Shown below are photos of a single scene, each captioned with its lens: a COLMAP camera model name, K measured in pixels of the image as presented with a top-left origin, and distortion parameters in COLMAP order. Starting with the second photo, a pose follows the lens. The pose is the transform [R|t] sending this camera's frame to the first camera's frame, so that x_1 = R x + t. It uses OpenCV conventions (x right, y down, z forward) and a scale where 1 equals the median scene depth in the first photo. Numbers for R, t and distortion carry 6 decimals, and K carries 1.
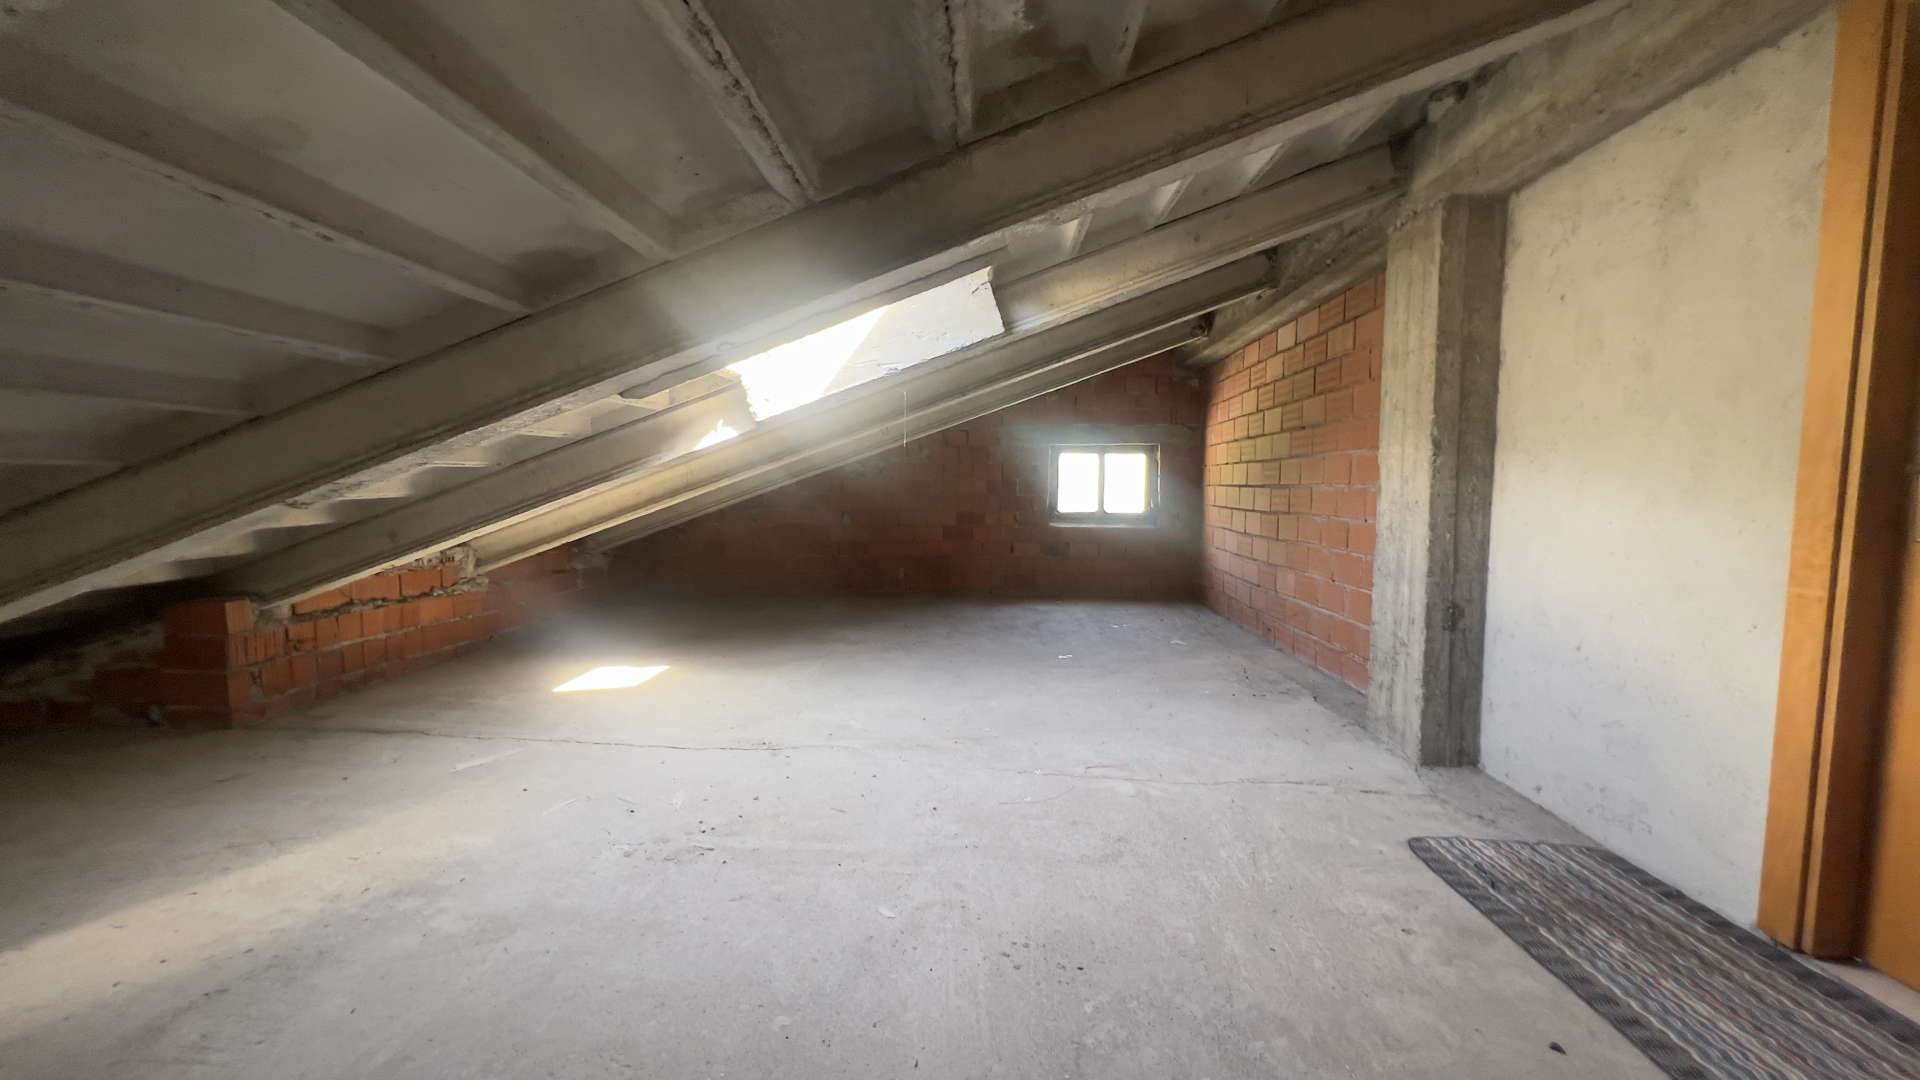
lens RADIAL K [[770.2, 0, 963.1], [0, 770.2, 543.1], [0, 0, 1]] dist [-0.002938, 0.000609]
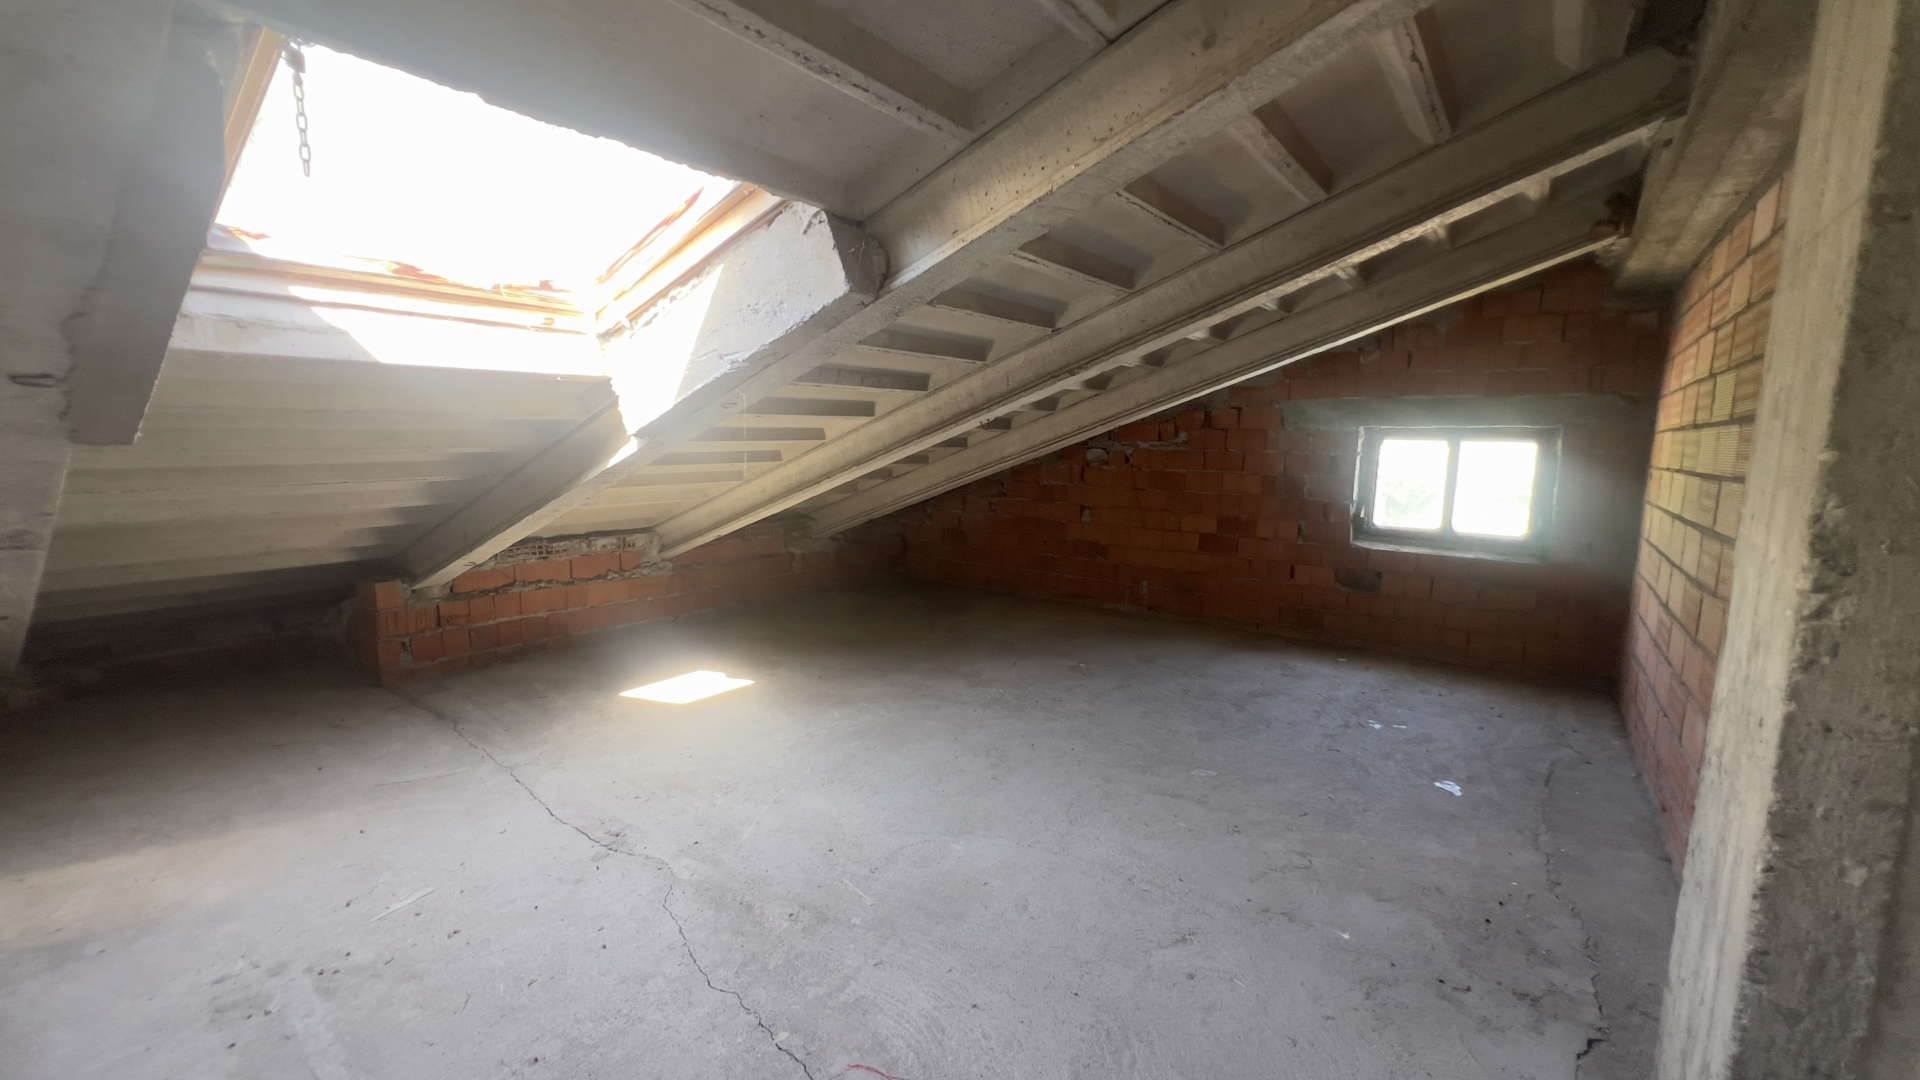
lens RADIAL K [[770.2, 0, 961.7], [0, 770.2, 542.9], [0, 0, 1]] dist [-0.002938, 0.000609]
pose [[0.828820, 0.085539, -0.552938, 0.380865], [-0.055377, 0.995933, 0.071064, -0.101913], [0.556768, -0.028279, 0.830186, 0.440032]]
